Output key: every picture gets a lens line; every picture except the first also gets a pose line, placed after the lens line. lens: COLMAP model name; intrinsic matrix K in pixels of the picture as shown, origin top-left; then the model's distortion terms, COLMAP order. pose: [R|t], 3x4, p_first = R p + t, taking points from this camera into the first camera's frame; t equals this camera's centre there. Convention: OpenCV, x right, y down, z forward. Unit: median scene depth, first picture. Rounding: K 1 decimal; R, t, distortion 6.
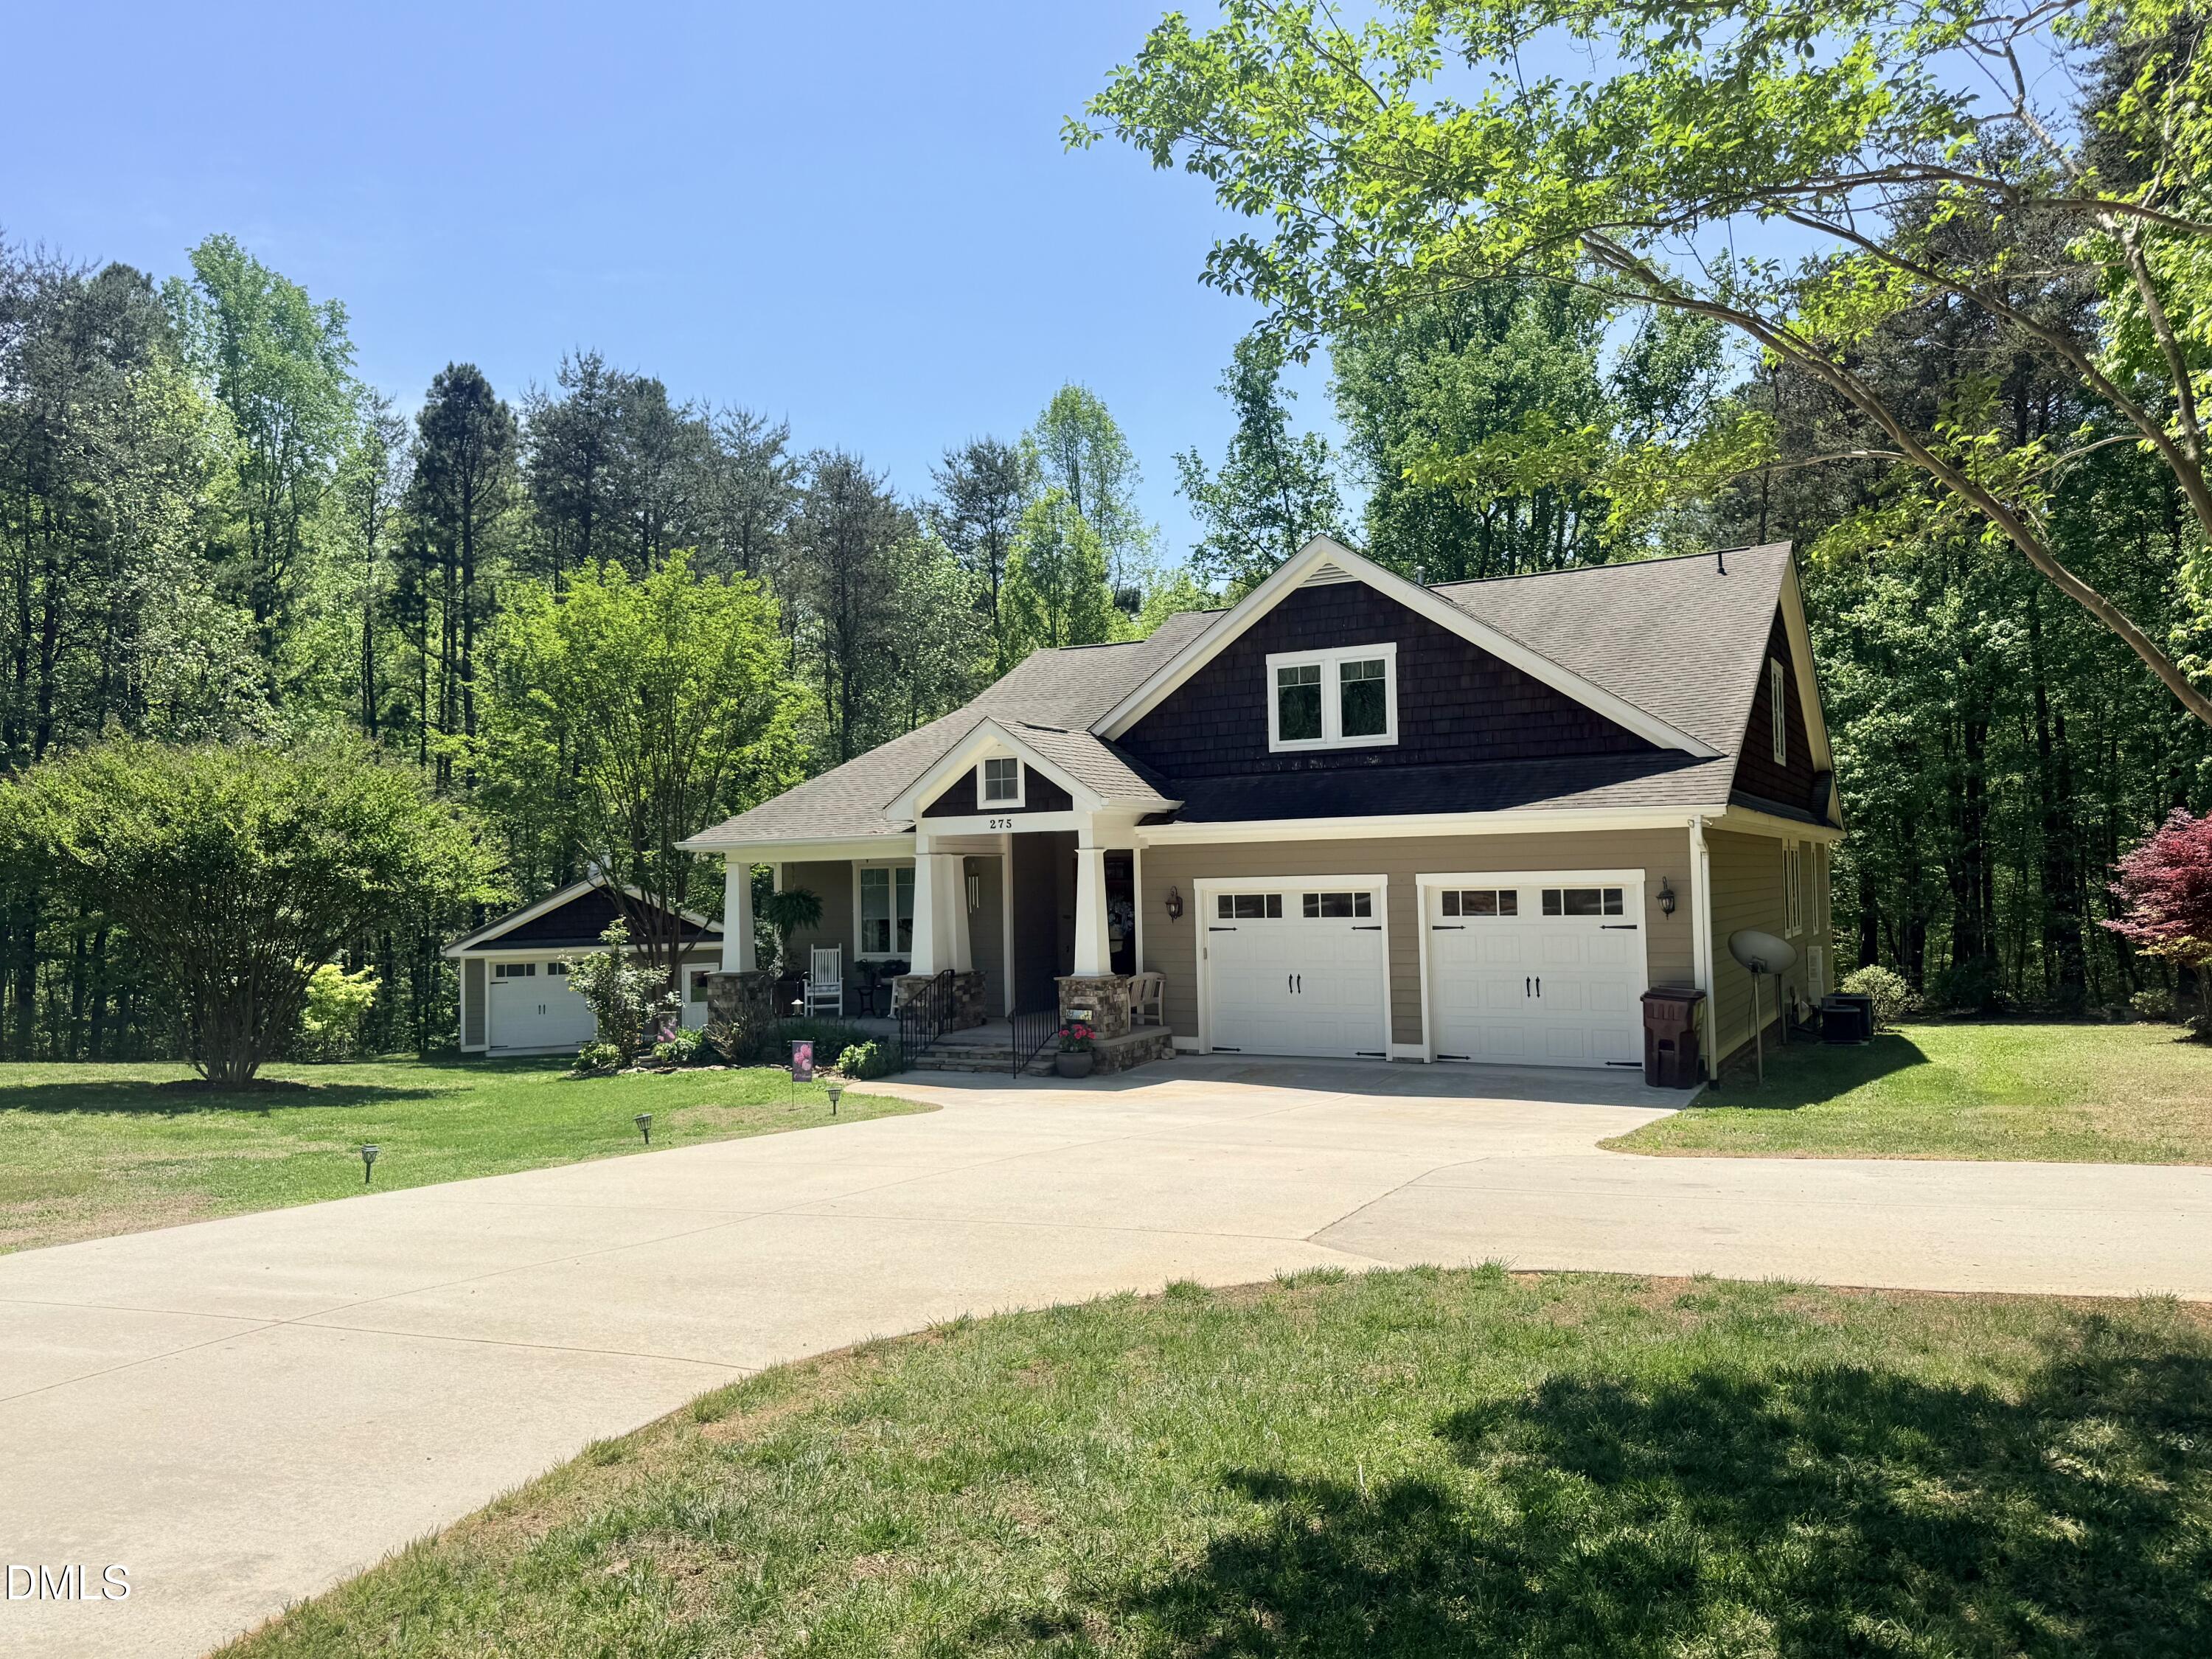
lens RADIAL K [[1596.6, 0, 1106.0], [0, 1596.6, 826.4], [0, 0, 1]] dist [0.085649, -0.016175]
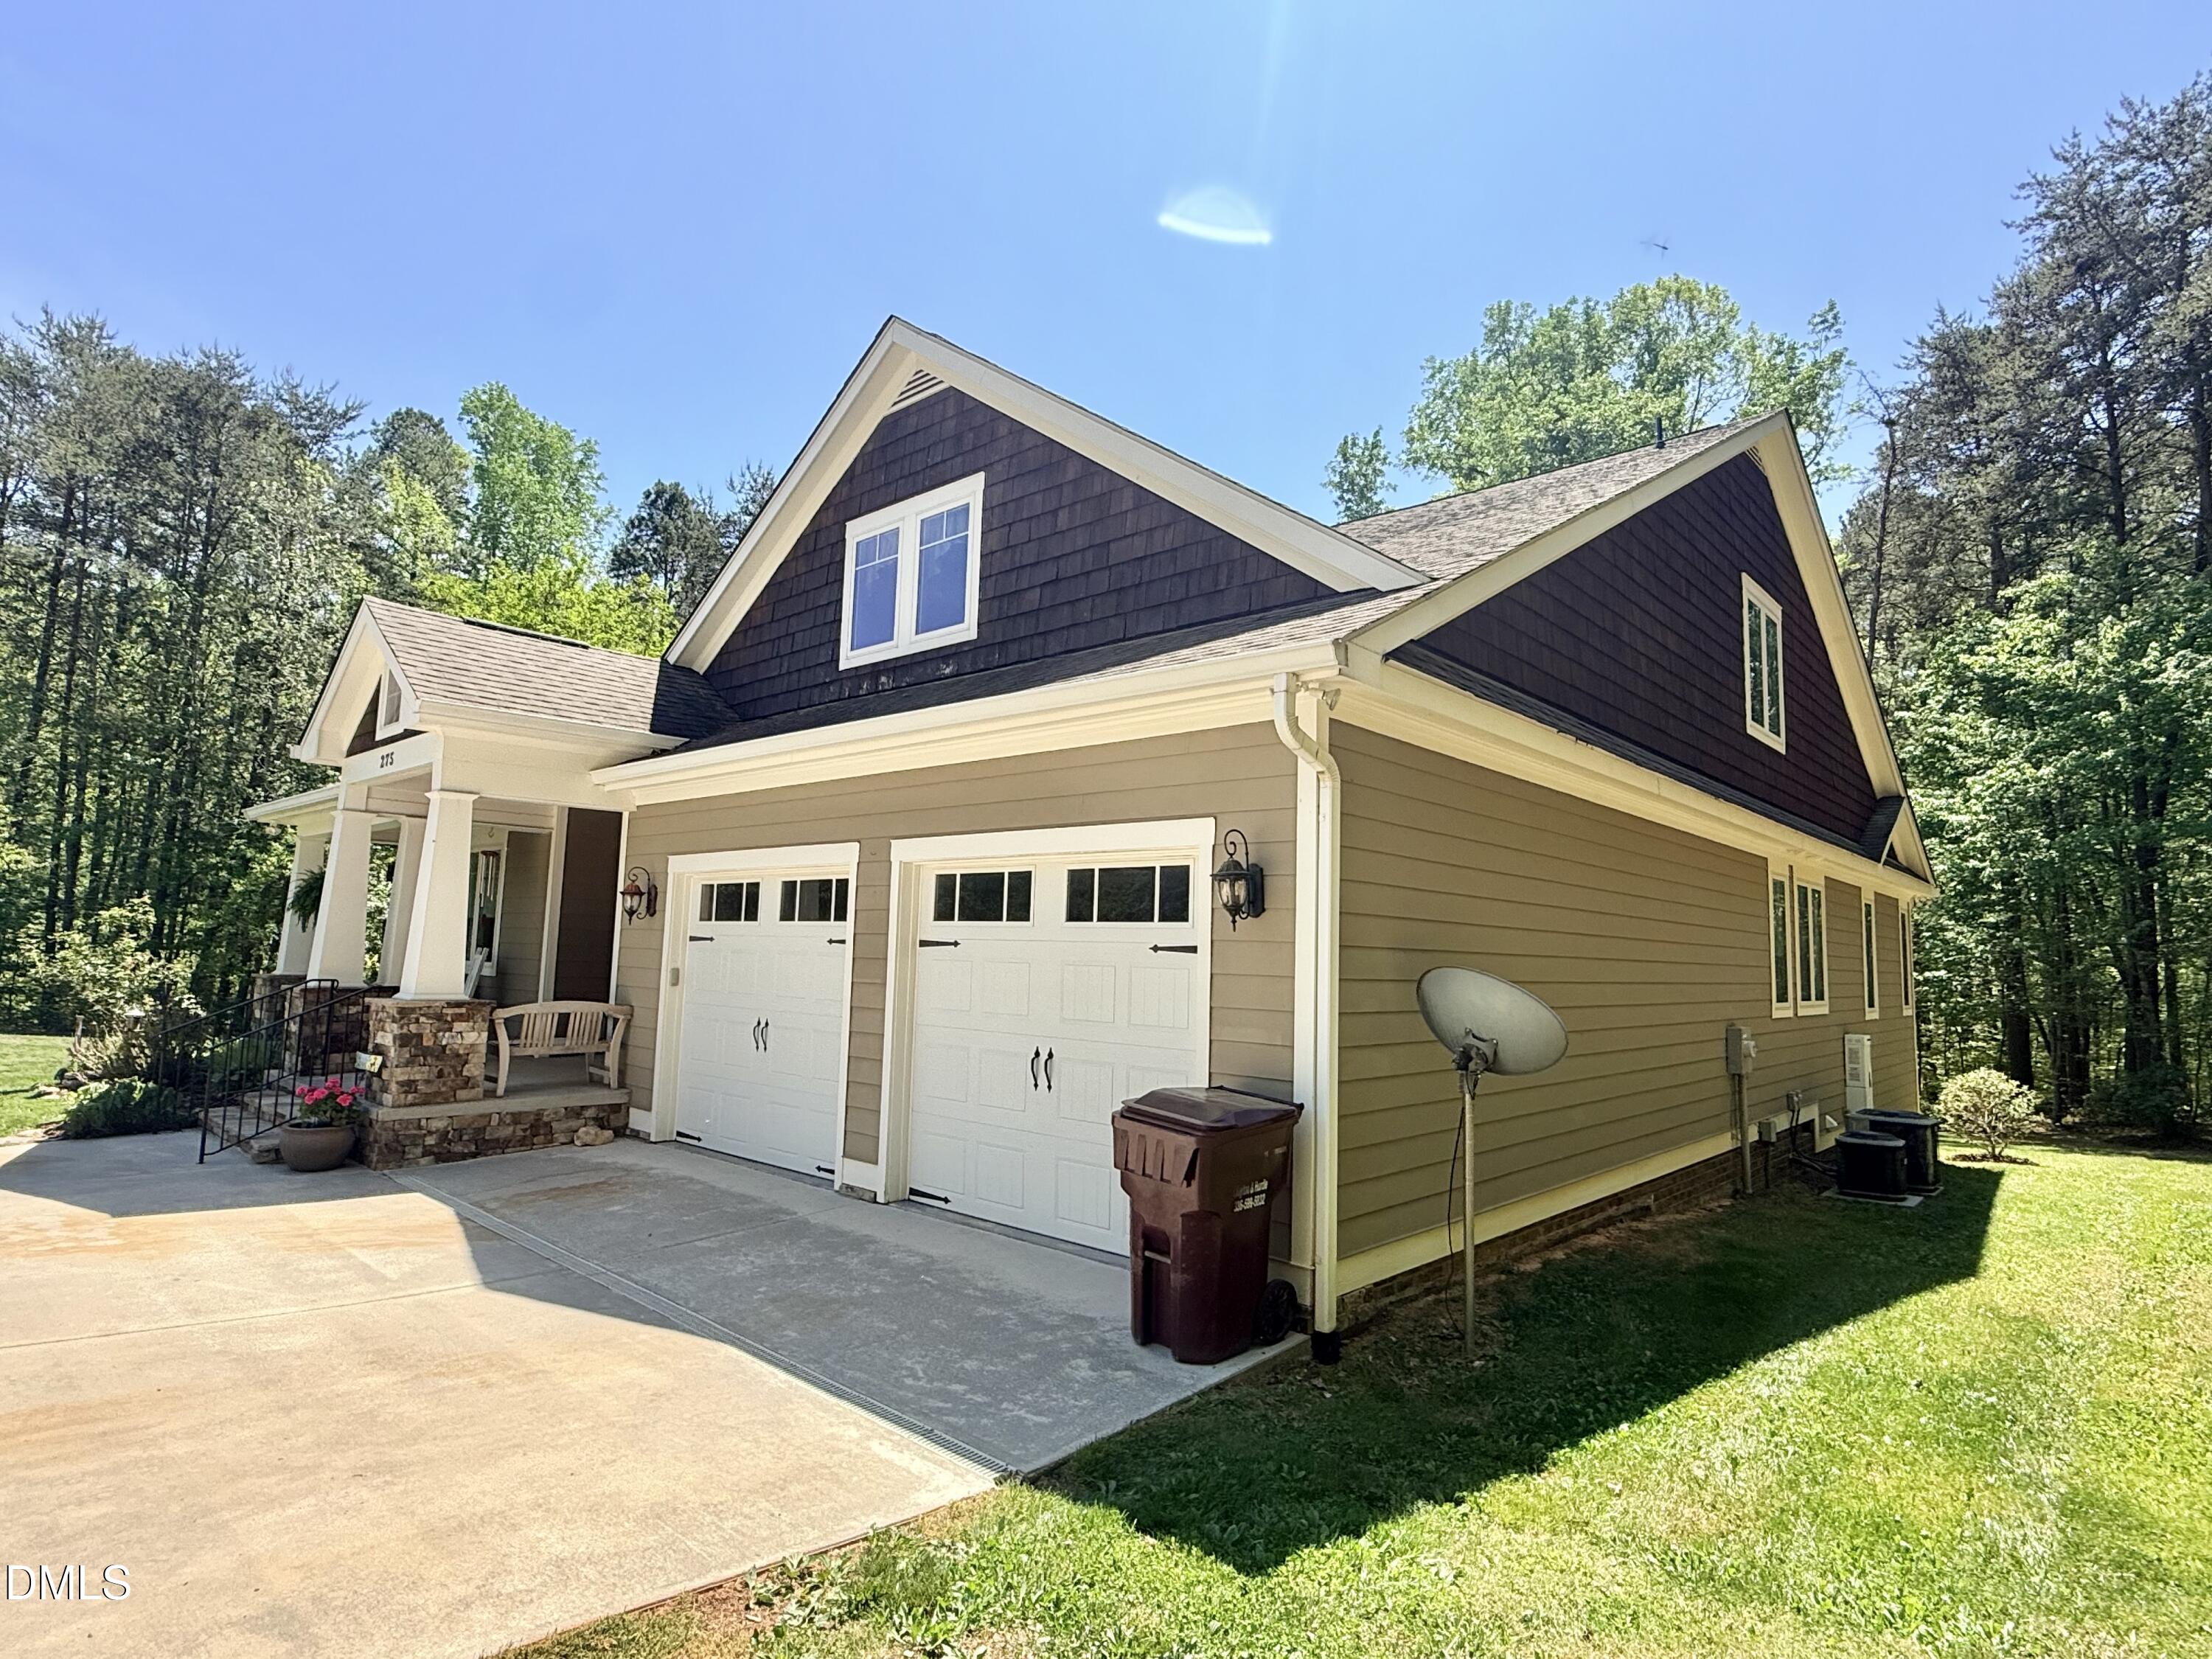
lens RADIAL K [[1168.5, 0, 1111.1], [0, 1168.5, 827.9], [0, 0, 1]] dist [0.012916, 0.007592]
pose [[0.970917, 0.025326, -0.238073, 0.330368], [-0.042637, 0.996784, -0.067847, 0.045131], [0.235589, 0.076025, 0.968875, 0.588505]]
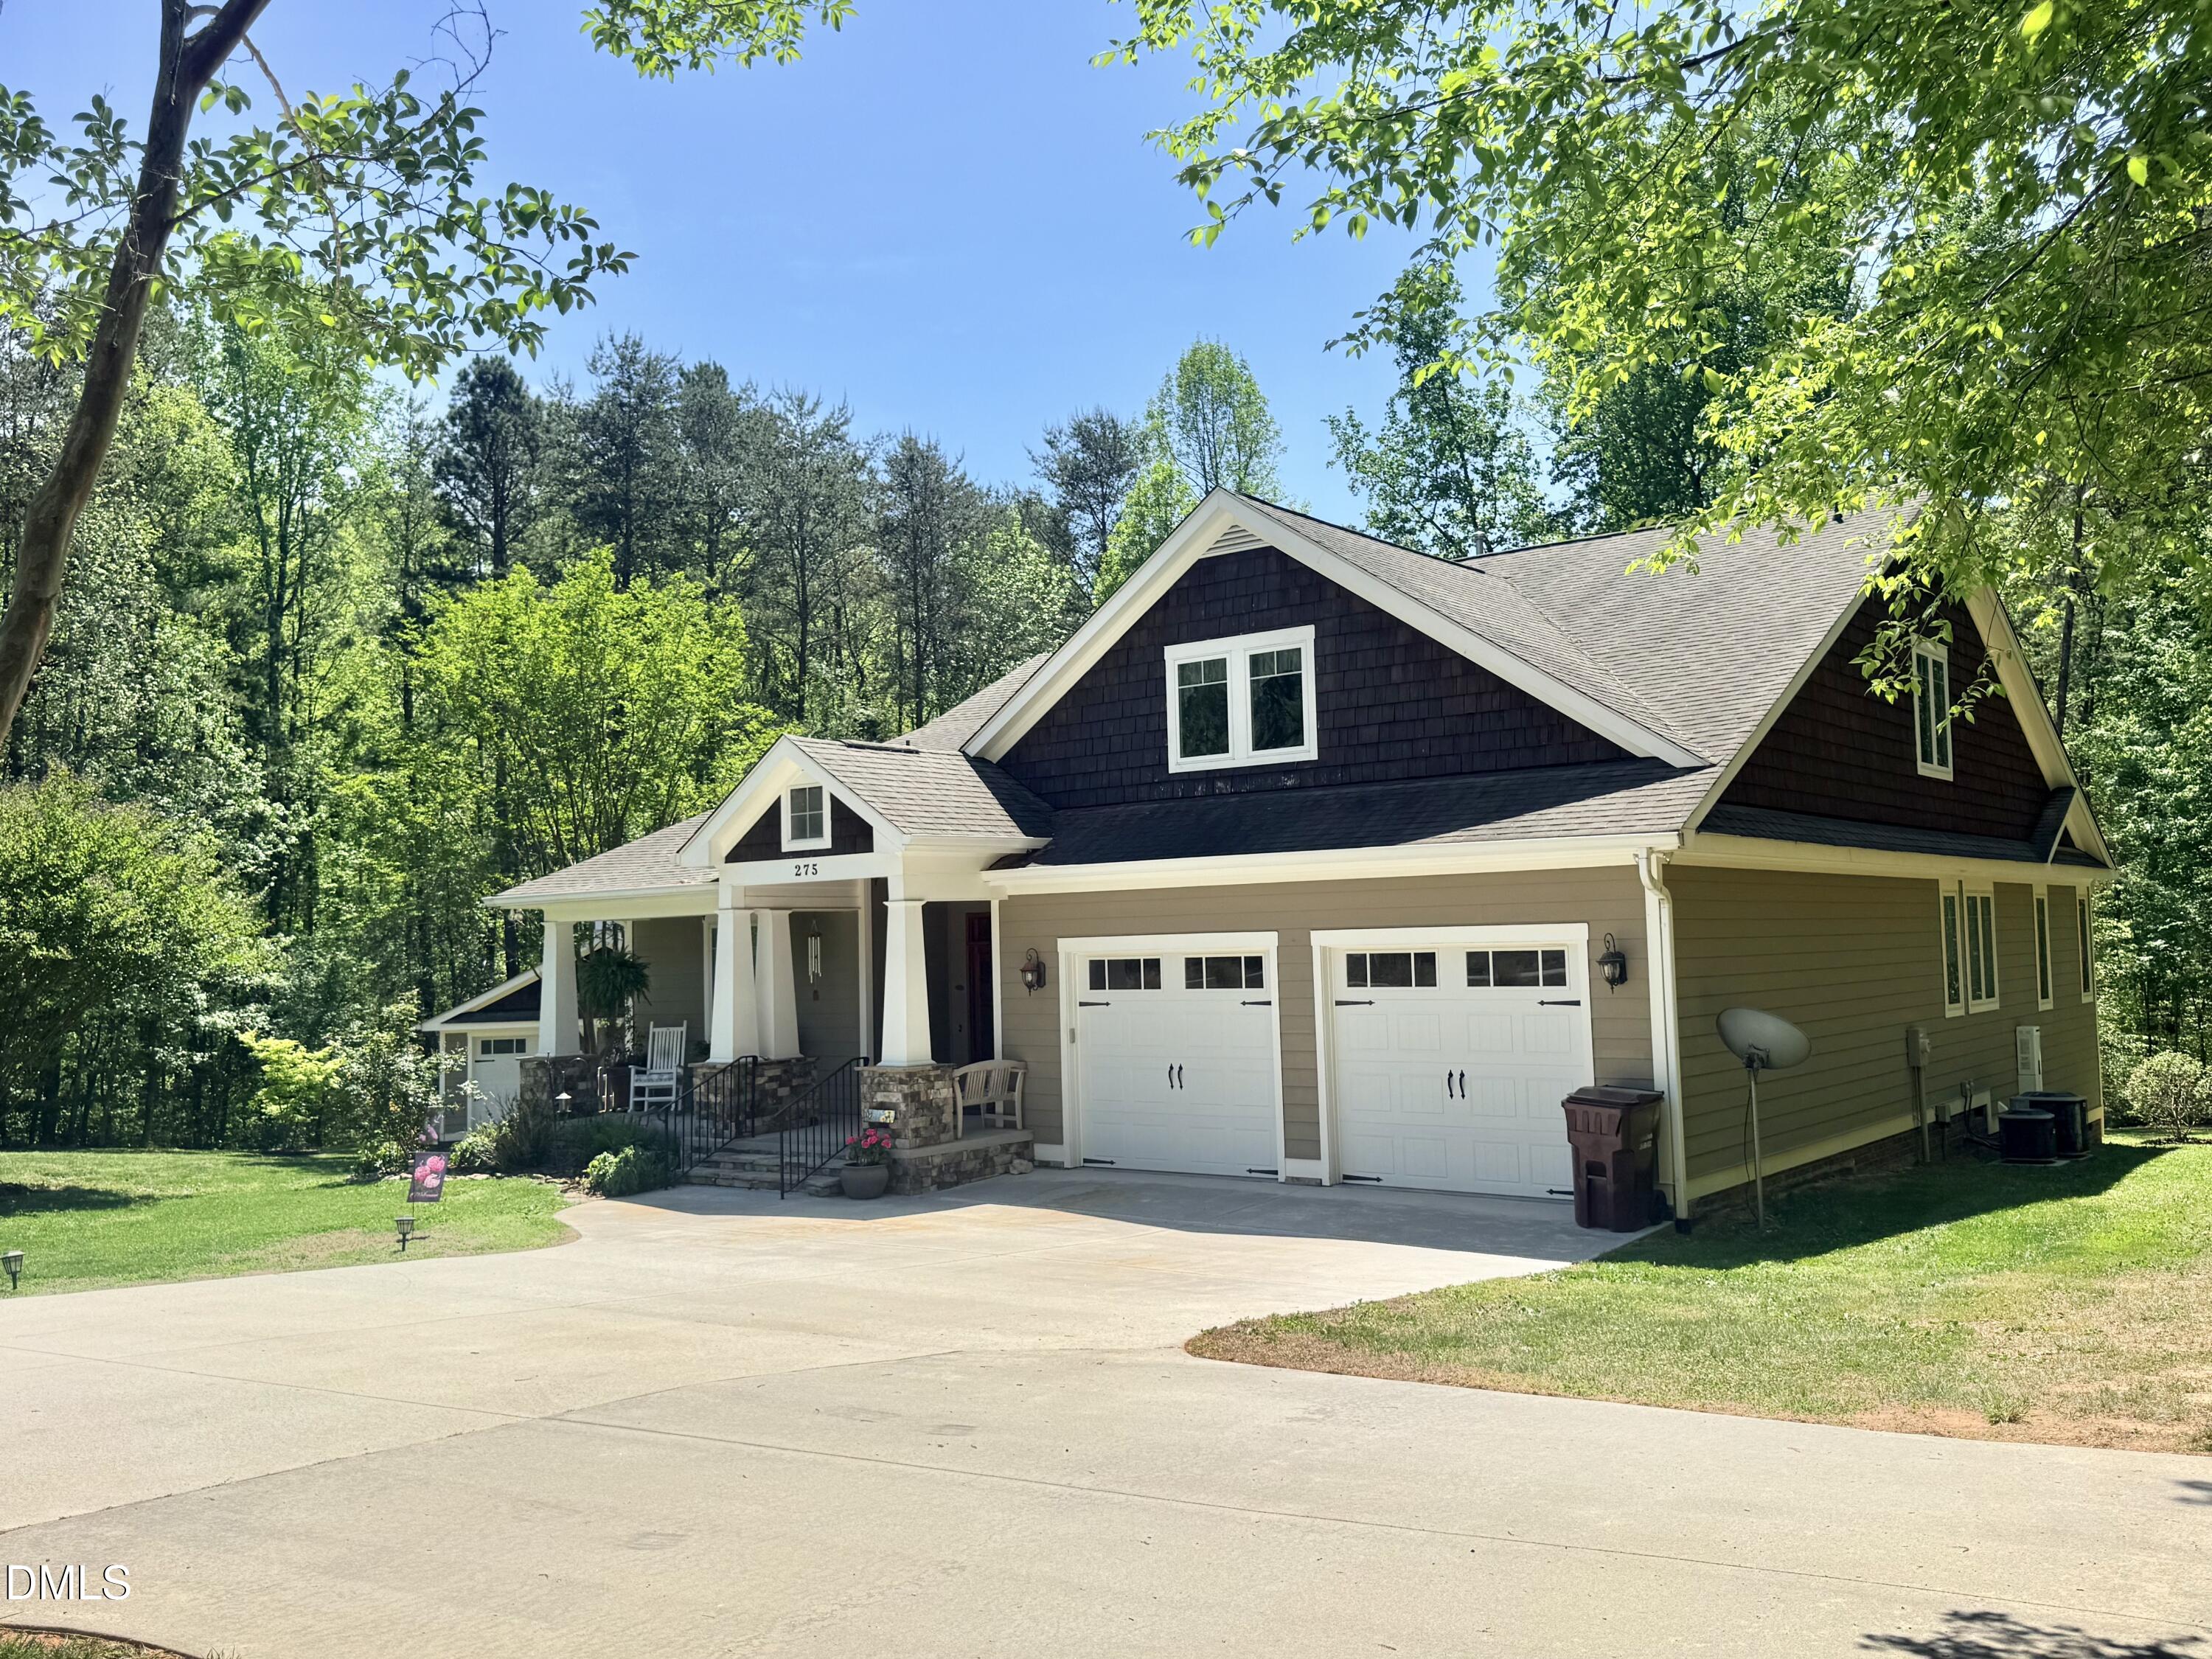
lens RADIAL K [[1857.7, 0, 1099.3], [0, 1857.7, 837.9], [0, 0, 1]] dist [0.107243, -0.054049]
pose [[0.986493, -0.013298, -0.163264, 0.220157], [0.010086, 0.999739, -0.020488, 0.002790], [0.163494, 0.018565, 0.986370, 0.116527]]
